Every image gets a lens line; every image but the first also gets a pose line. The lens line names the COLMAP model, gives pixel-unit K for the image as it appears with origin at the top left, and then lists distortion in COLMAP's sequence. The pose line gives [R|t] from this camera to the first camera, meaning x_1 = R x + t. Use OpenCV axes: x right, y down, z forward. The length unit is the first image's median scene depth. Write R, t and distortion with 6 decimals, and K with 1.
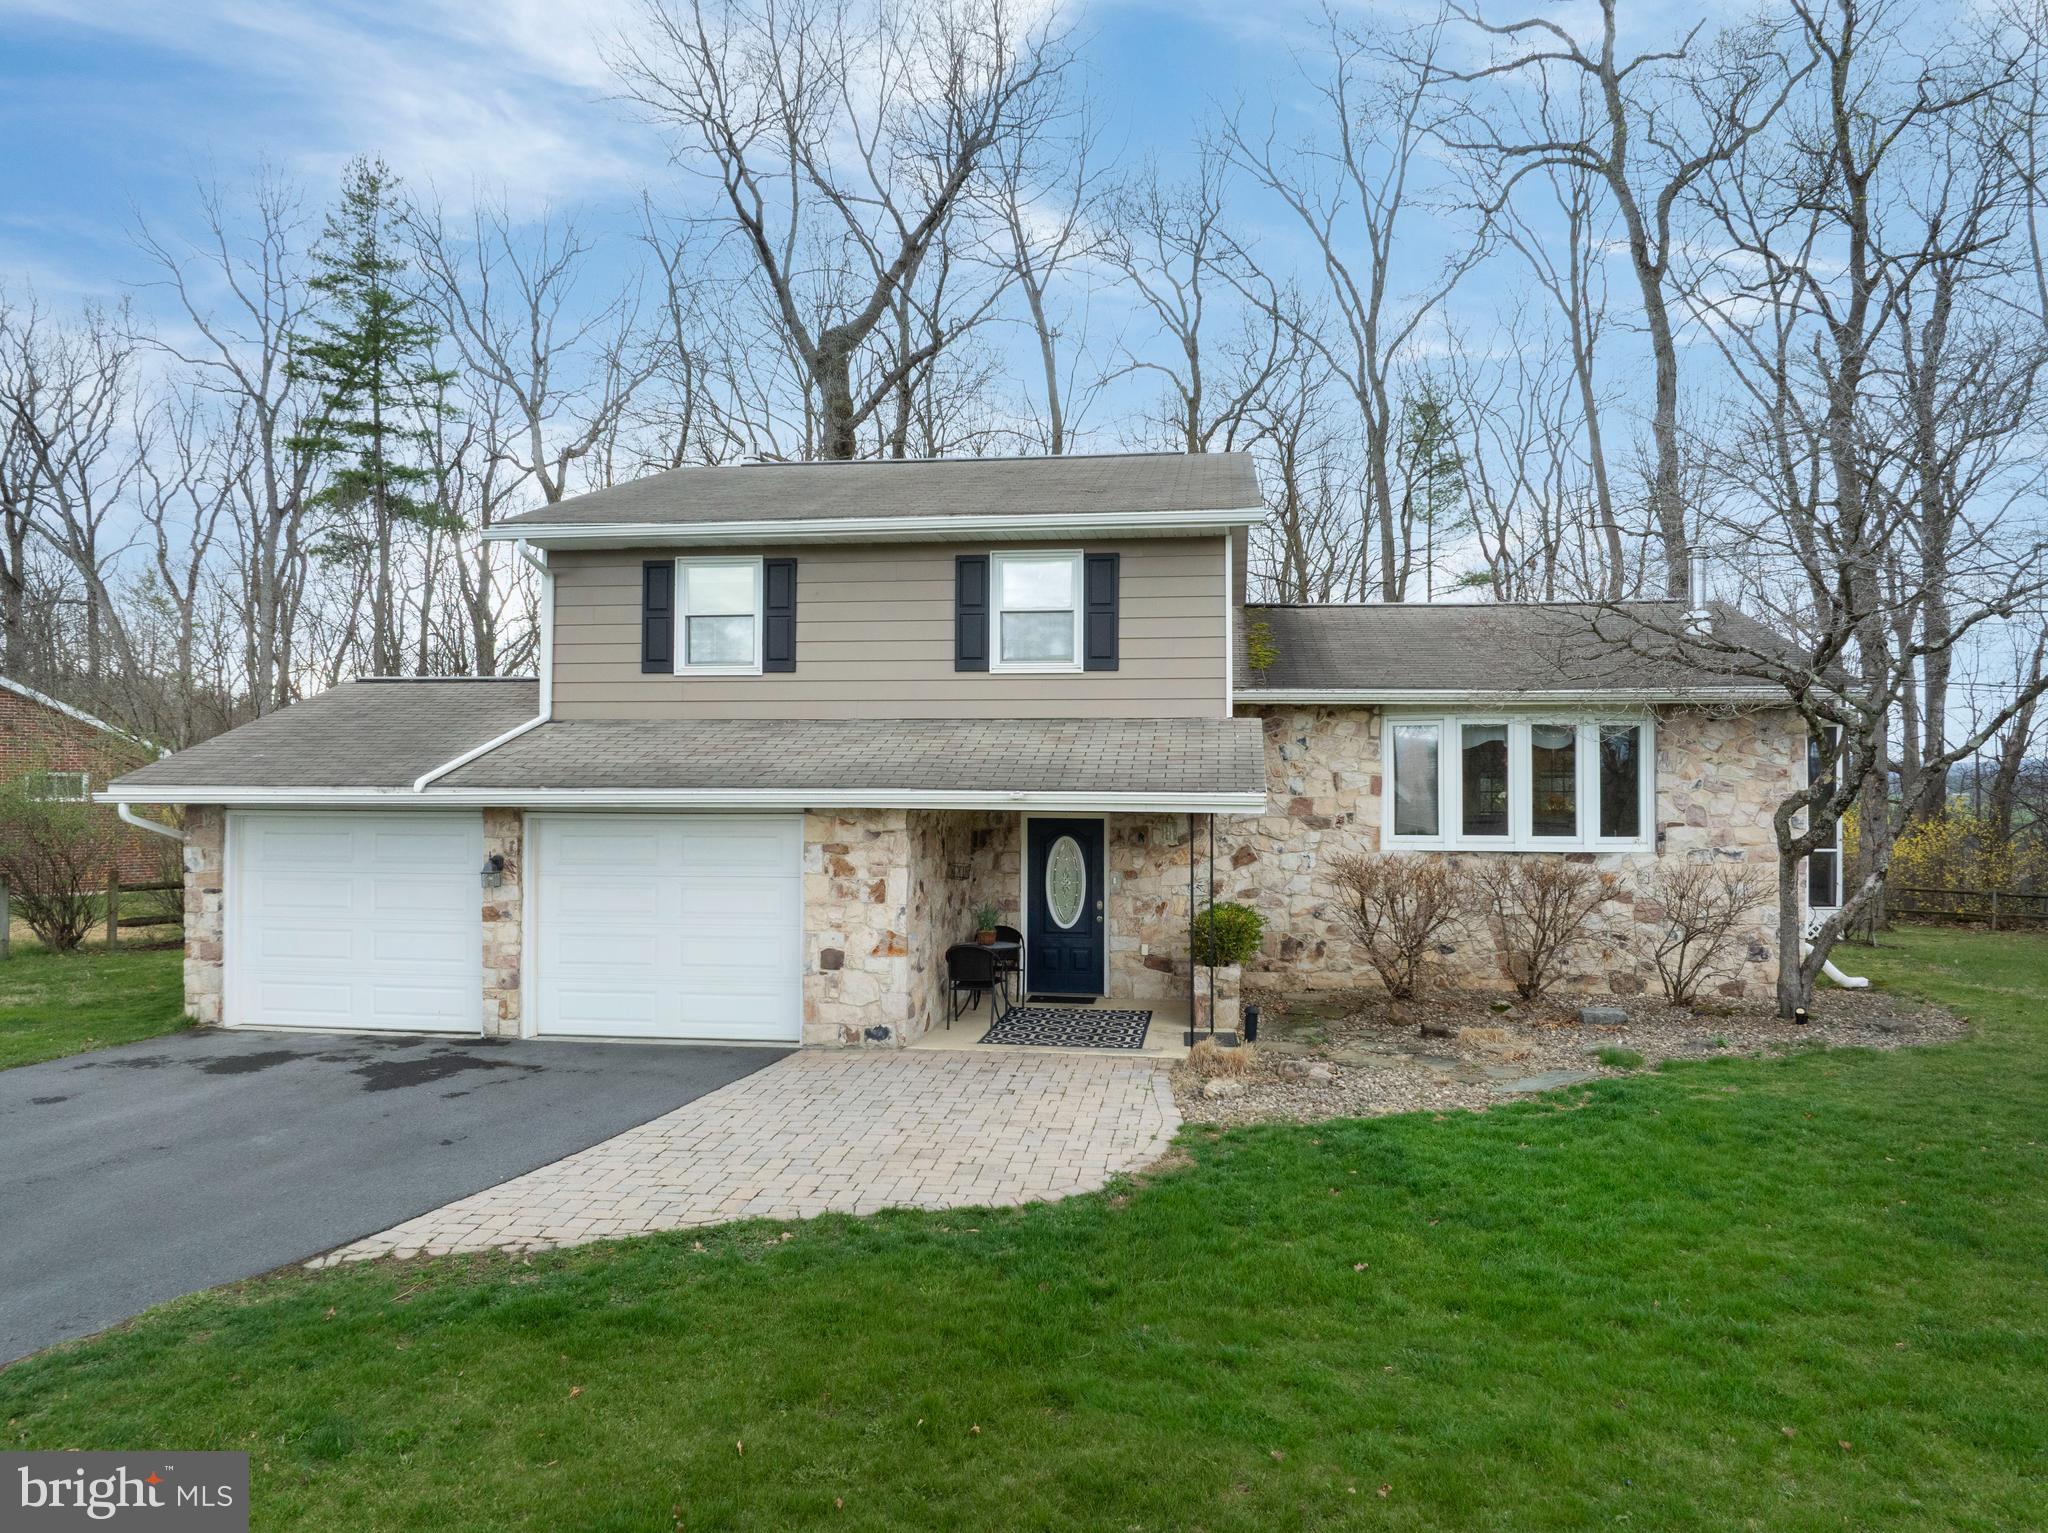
lens RADIAL K [[1430.0, 0, 1032.4], [0, 1430.0, 766.6], [0, 0, 1]] dist [-0.033656, -0.000241]
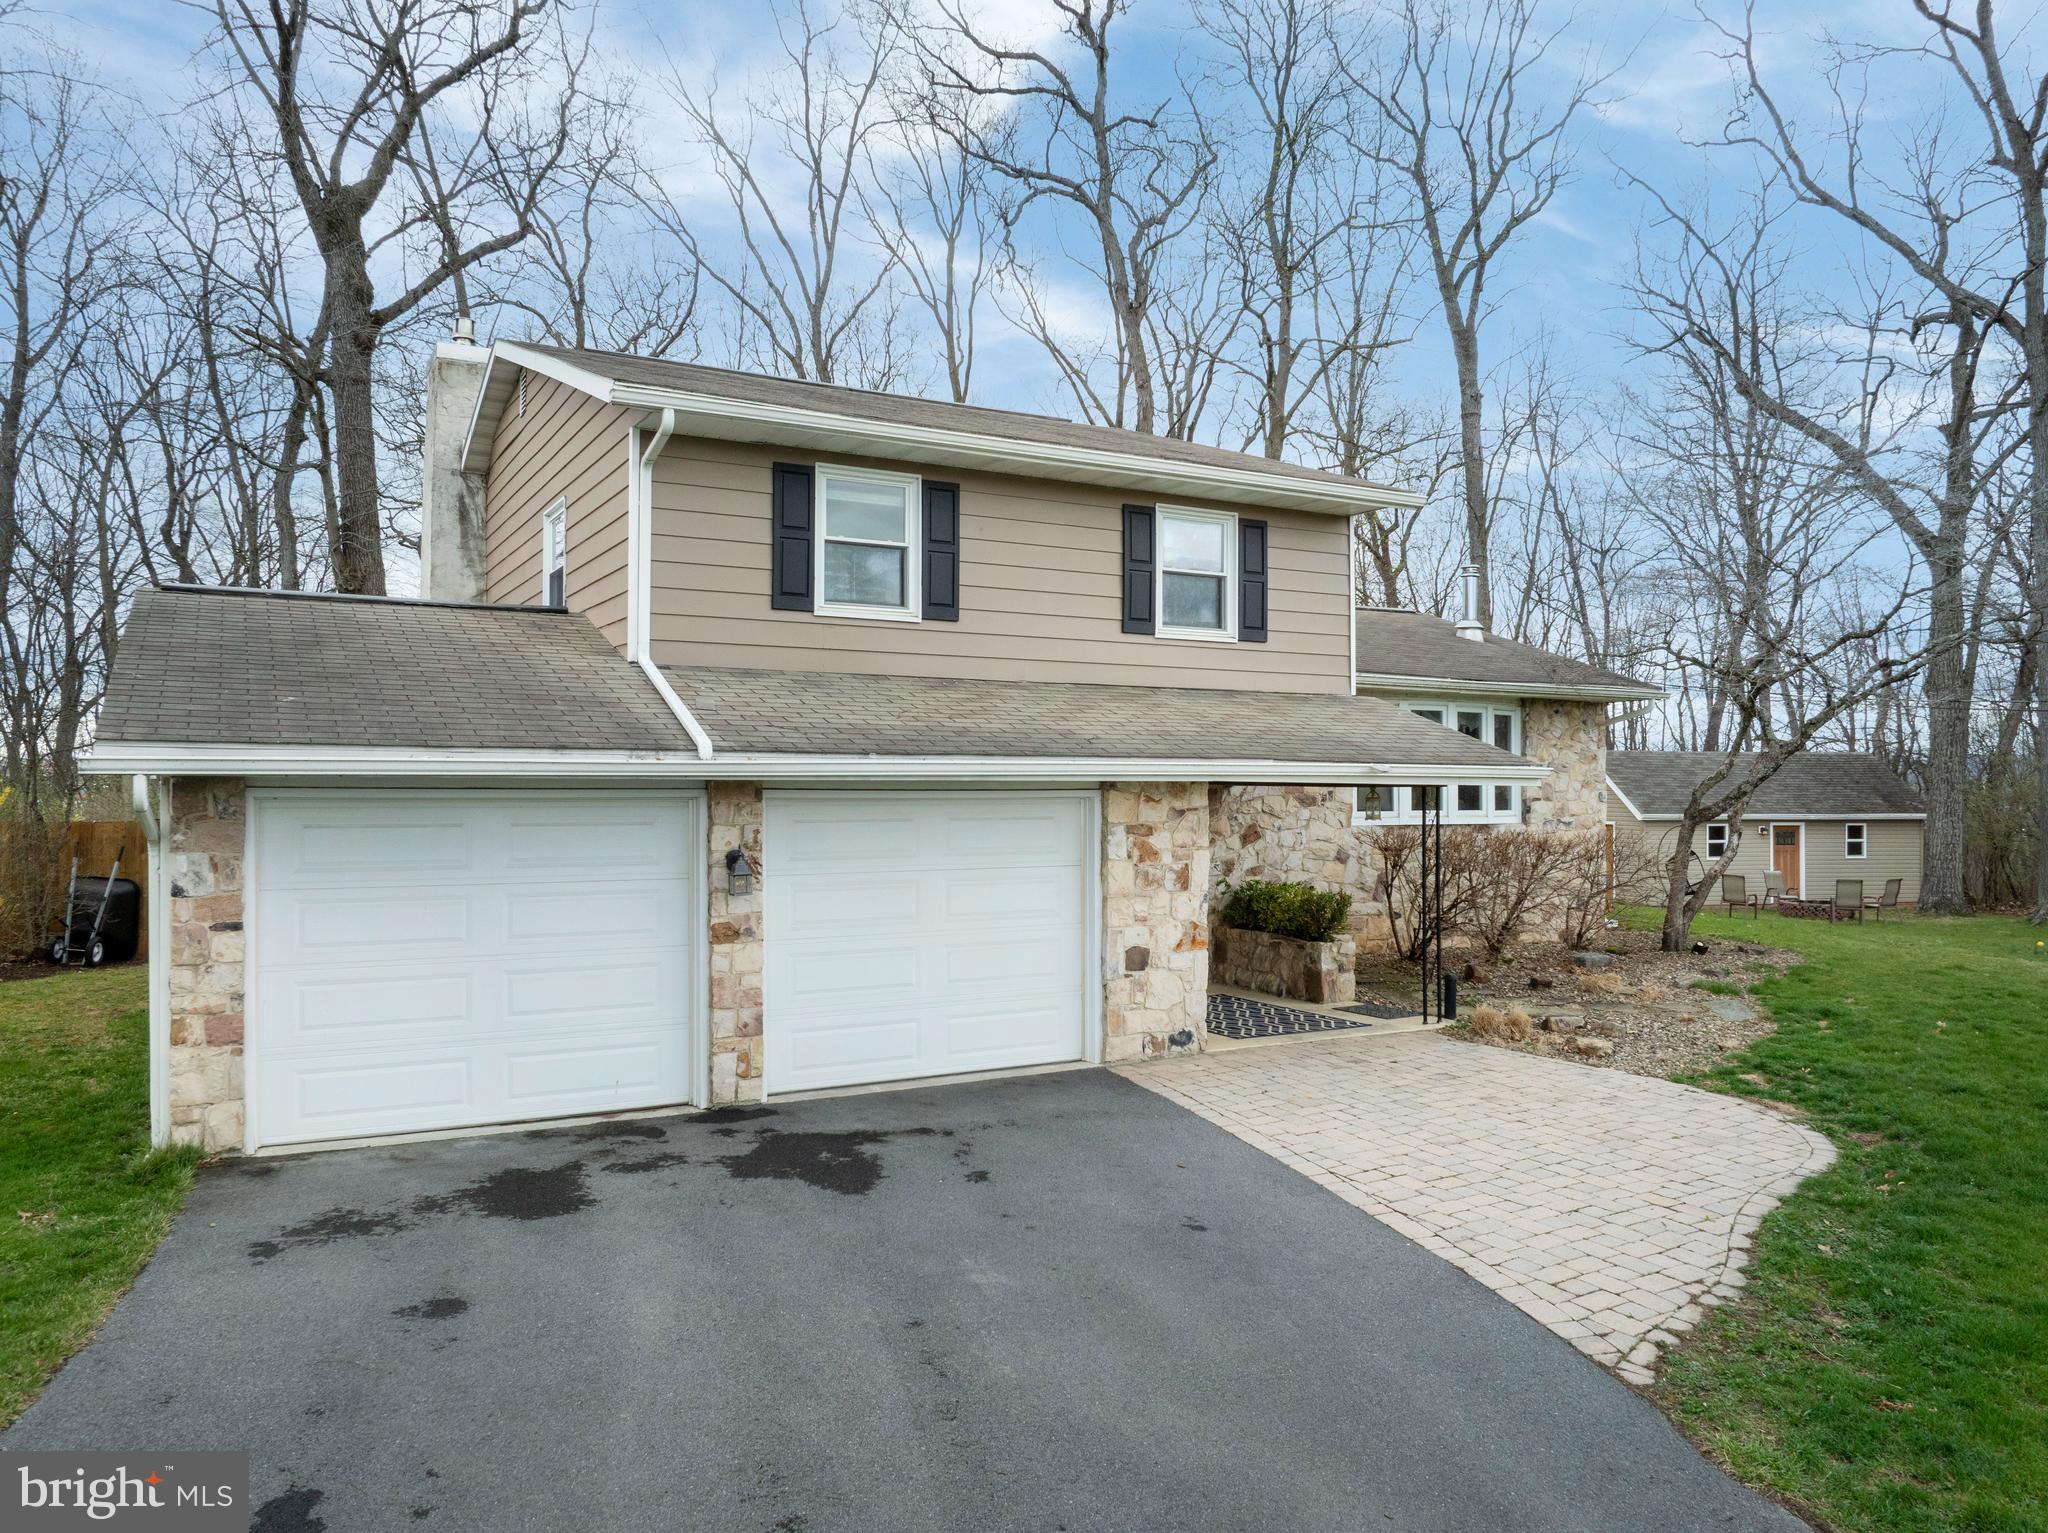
lens RADIAL K [[1430.0, 0, 1026.4], [0, 1430.0, 769.4], [0, 0, 1]] dist [-0.033656, -0.000241]
pose [[0.798364, 0.006141, 0.602143, -0.624657], [-0.009433, 0.999953, 0.002308, 0.017187], [-0.602101, -0.007522, 0.798385, 0.310118]]
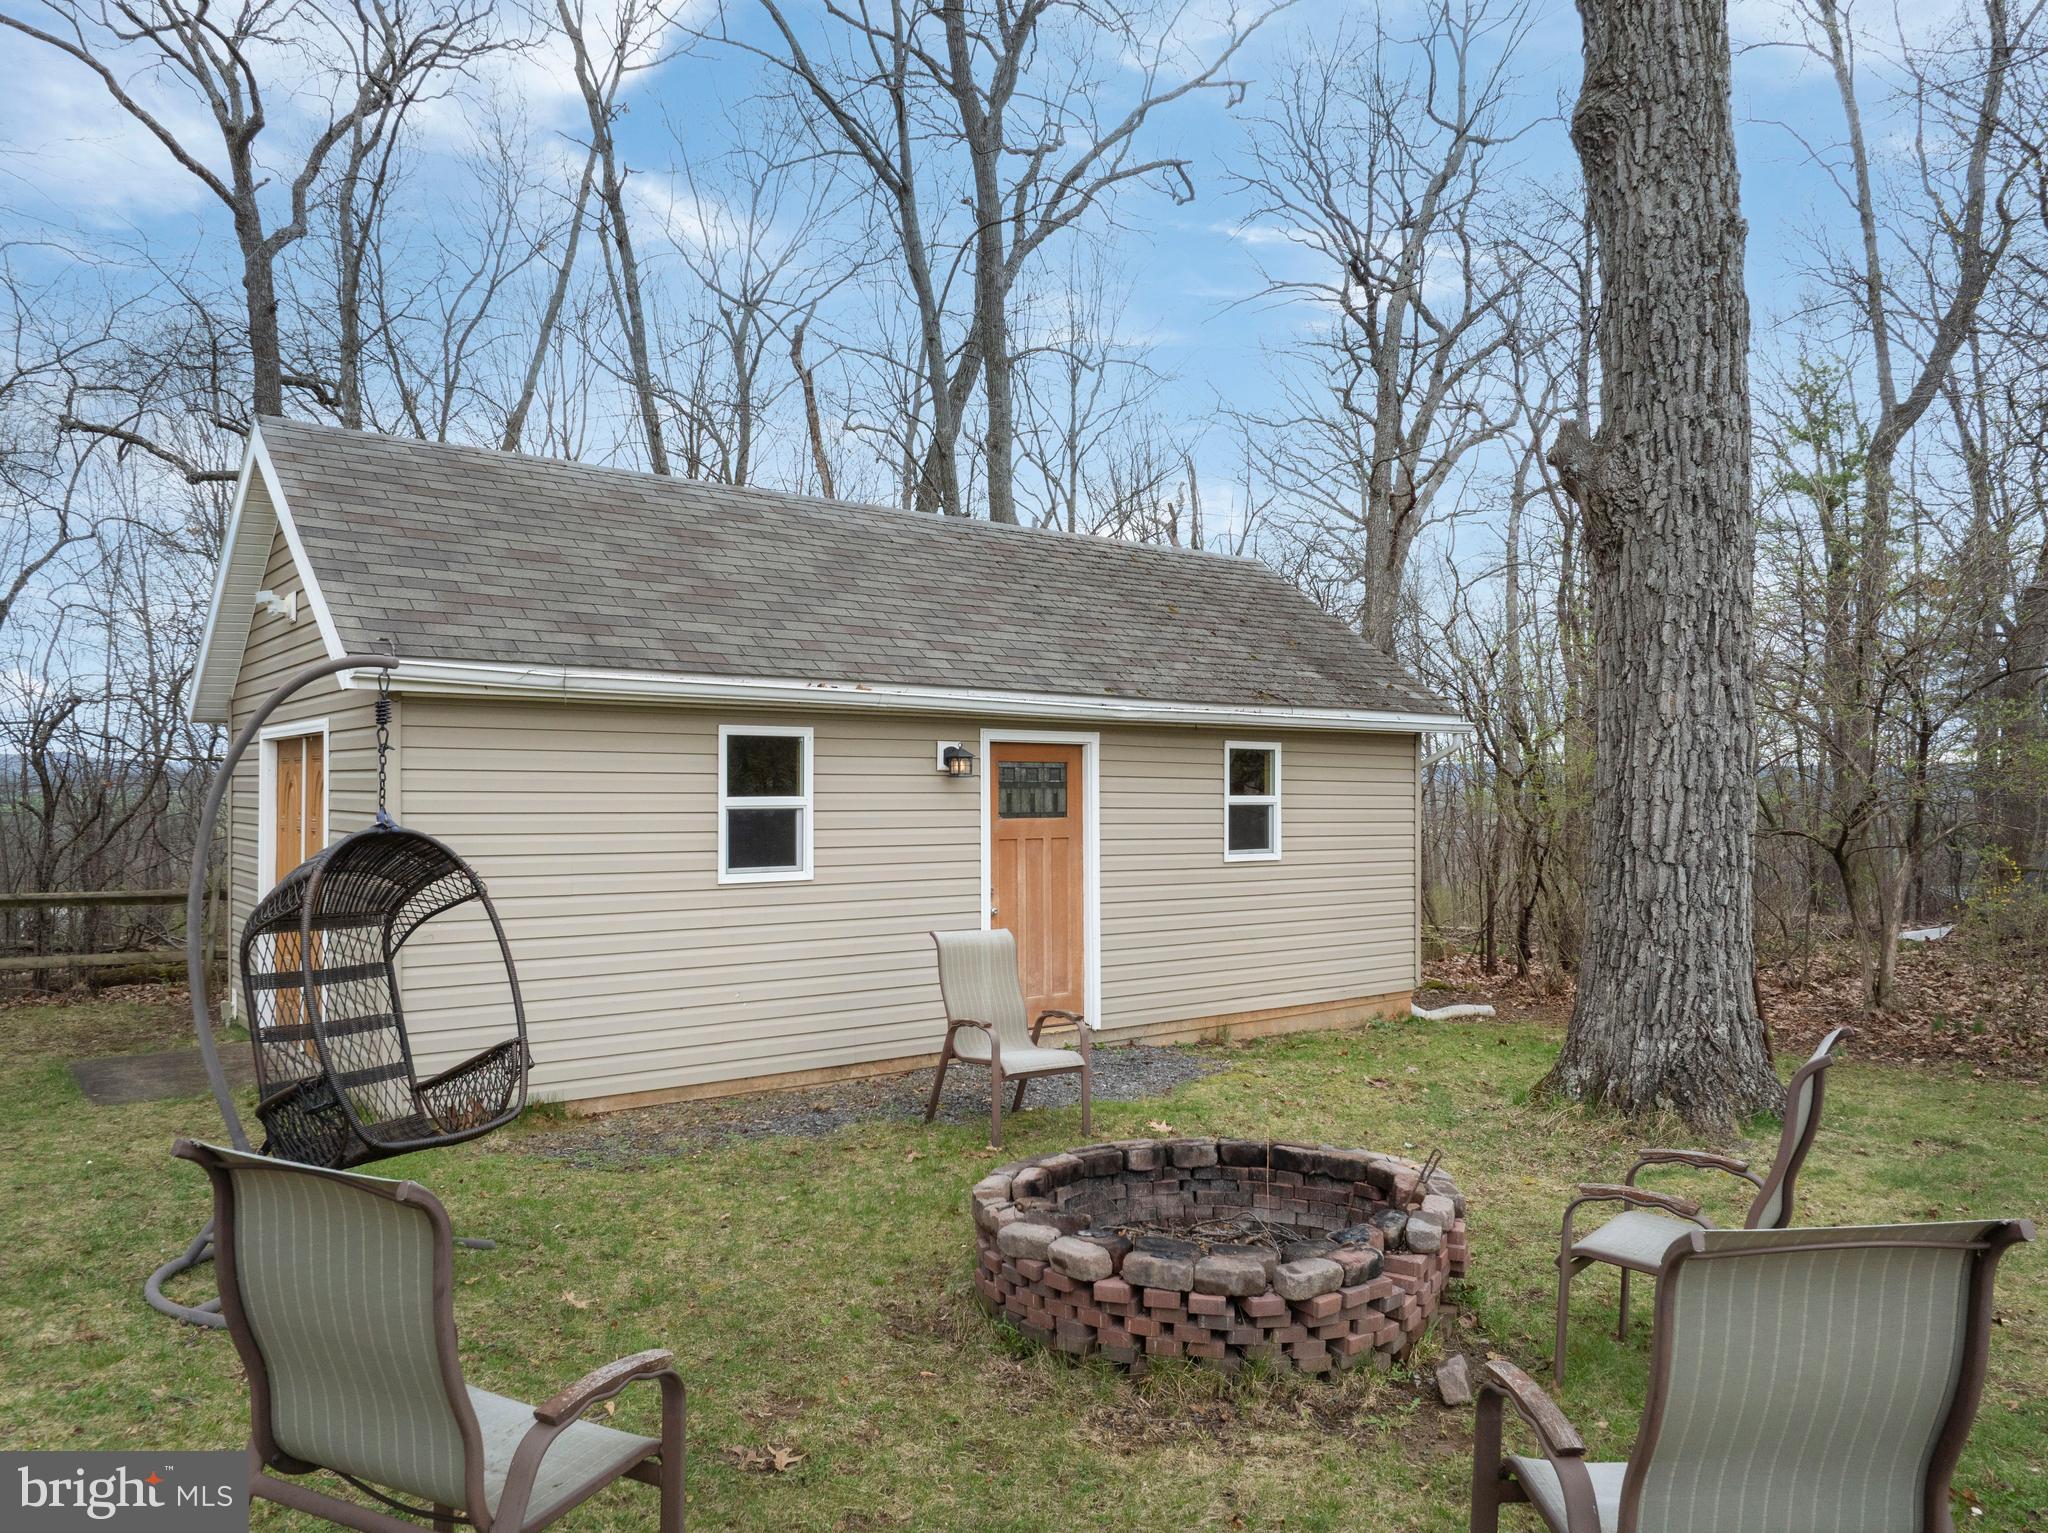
lens RADIAL K [[1430.0, 0, 1026.6], [0, 1430.0, 773.4], [0, 0, 1]] dist [-0.033656, -0.000241]
pose [[0.434693, 0.011144, 0.900510, 1.356354], [-0.013525, 0.999891, -0.005845, 0.128137], [-0.900477, -0.009638, 0.434796, 1.215921]]
